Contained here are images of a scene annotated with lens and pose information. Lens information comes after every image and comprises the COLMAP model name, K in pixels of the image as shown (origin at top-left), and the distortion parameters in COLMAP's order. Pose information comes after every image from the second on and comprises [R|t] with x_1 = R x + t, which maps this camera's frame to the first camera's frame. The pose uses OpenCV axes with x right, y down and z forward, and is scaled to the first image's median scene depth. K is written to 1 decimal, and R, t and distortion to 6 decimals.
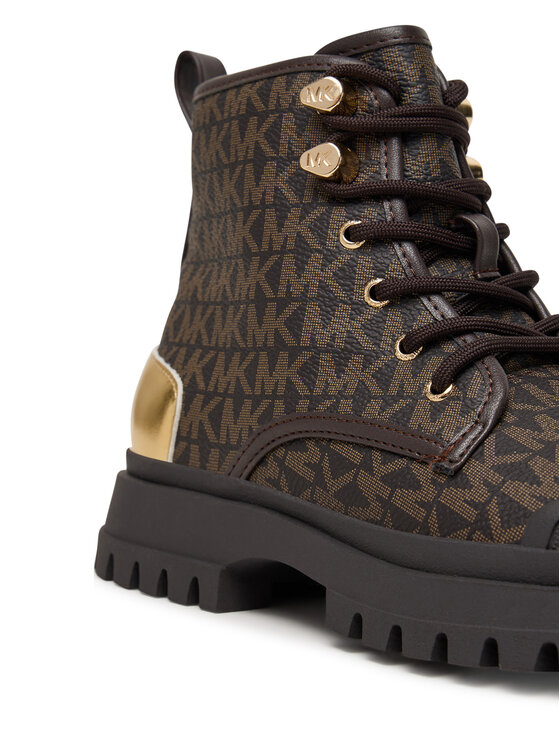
lens RADIAL K [[1571.7, 0, 280.0], [0, 1571.7, 373.0], [0, 0, 1]] dist [-0.153826, -0.128058]
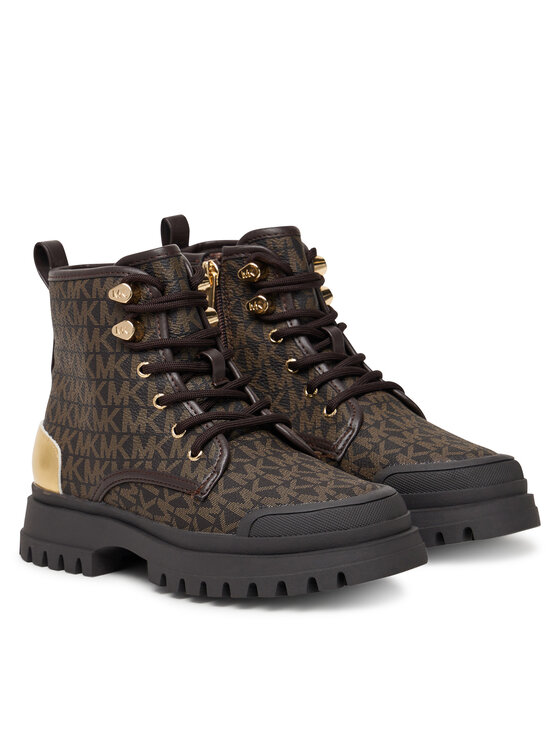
lens RADIAL K [[2023.2, 0, 280.0], [0, 2023.2, 373.0], [0, 0, 1]] dist [-0.051593, -0.017192]
pose [[0.994220, -0.097626, 0.044676, 0.097768], [0.092598, 0.990323, 0.103368, -0.314240], [-0.054336, -0.098634, 0.993639, -1.369483]]
